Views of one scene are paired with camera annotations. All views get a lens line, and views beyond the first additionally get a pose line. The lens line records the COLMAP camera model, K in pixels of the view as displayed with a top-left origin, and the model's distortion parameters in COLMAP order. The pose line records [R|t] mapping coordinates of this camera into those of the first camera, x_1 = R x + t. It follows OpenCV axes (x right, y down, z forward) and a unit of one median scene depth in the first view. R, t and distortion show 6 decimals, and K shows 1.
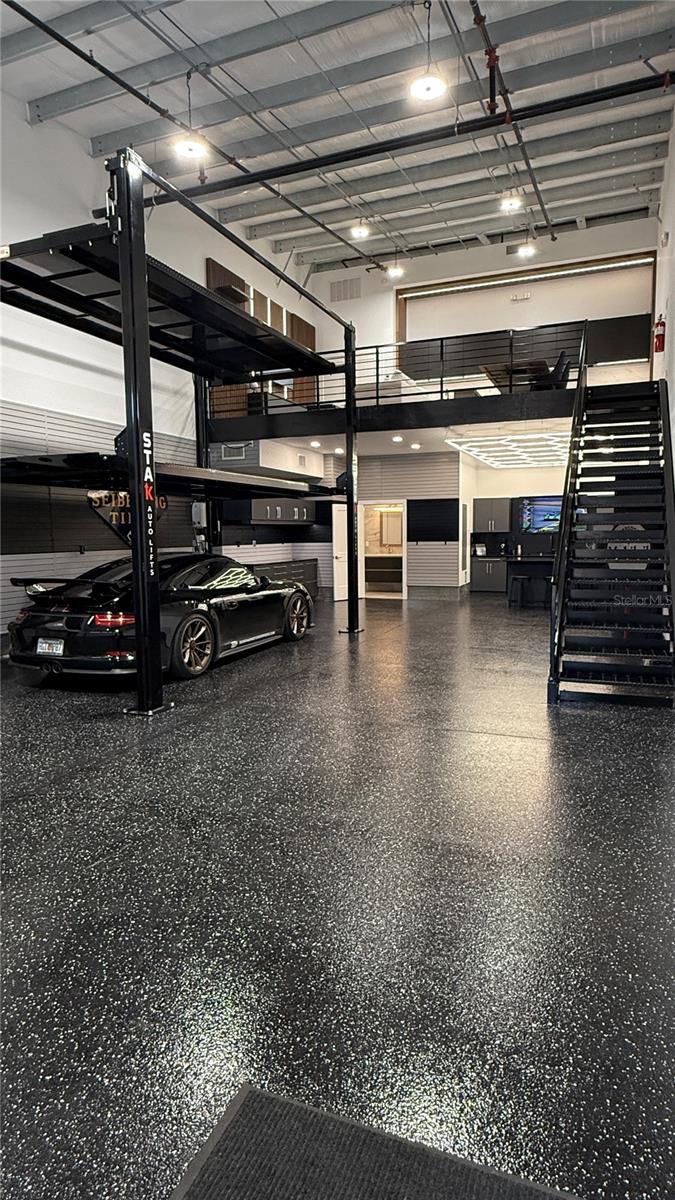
lens RADIAL K [[653.6, 0, 337.5], [0, 653.6, 600.0], [0, 0, 1]] dist [-0.000836, -0.000013]
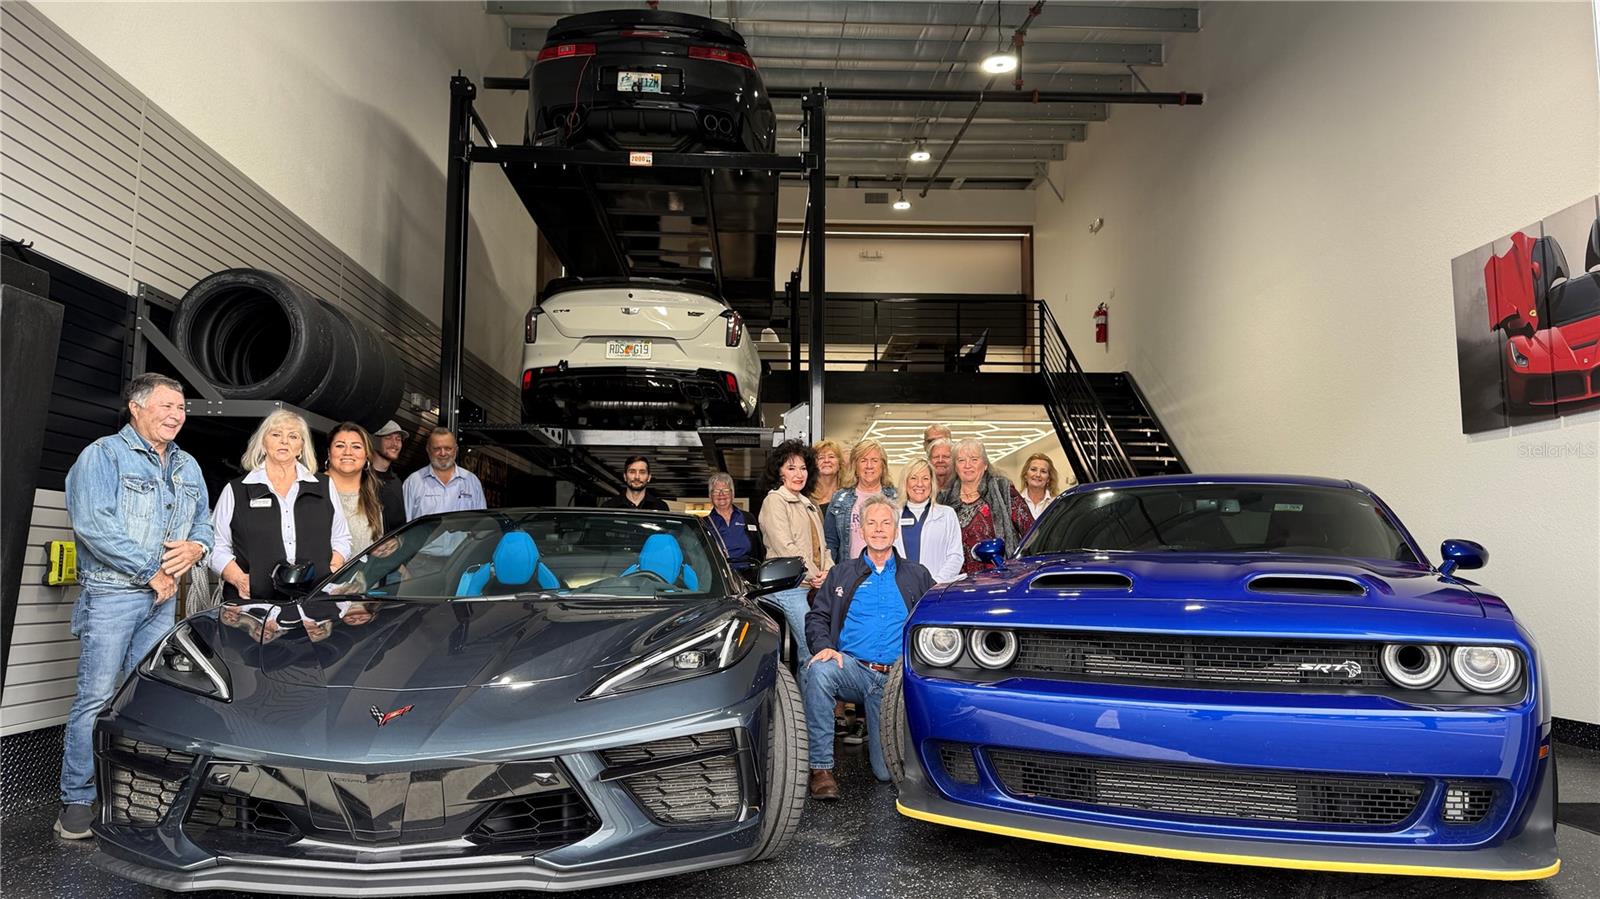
lens RADIAL K [[1095.3, 0, 800.0], [0, 1095.3, 449.5], [0, 0, 1]] dist [0.002101, 0.000252]
pose [[0.909989, 0.058467, 0.410489, -0.729317], [0.034507, 0.975895, -0.215496, 0.110596], [-0.413194, 0.210264, 0.886036, -0.190495]]
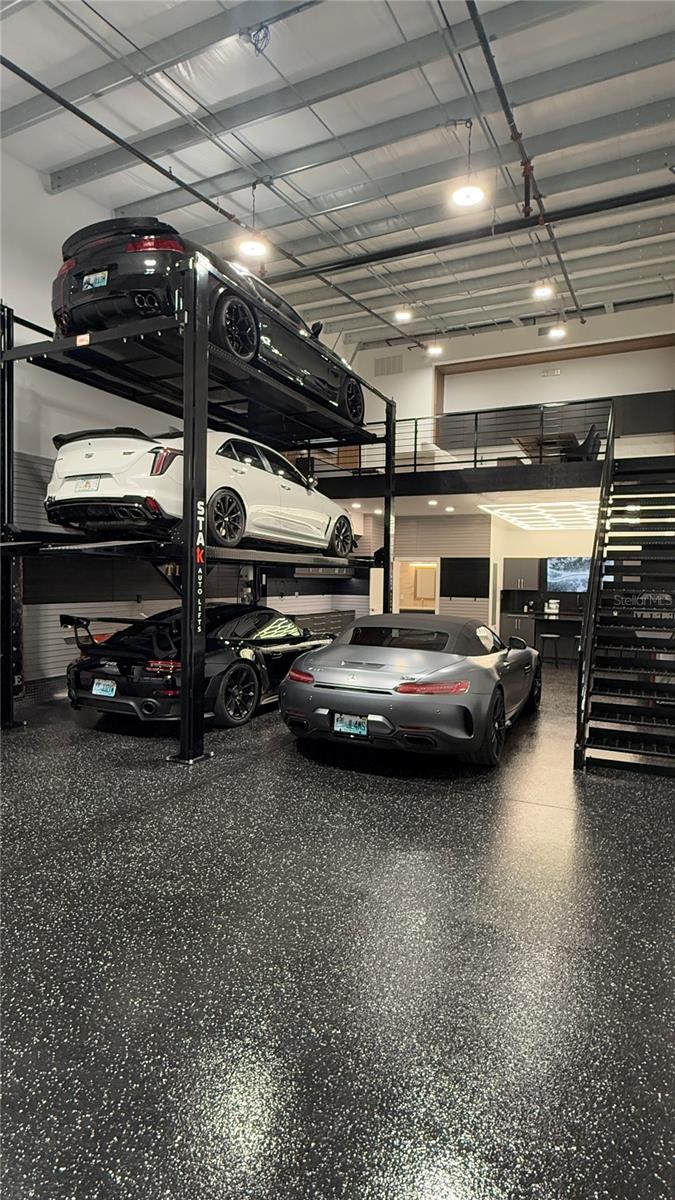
lens RADIAL K [[609.6, 0, 337.5], [0, 609.6, 600.0], [0, 0, 1]] dist [-0.000408, 0.000535]
pose [[0.997678, 0.030461, -0.060913, 0.002228], [-0.034595, 0.997085, -0.068006, -0.023102], [0.058664, 0.069955, 0.995824, 0.008288]]
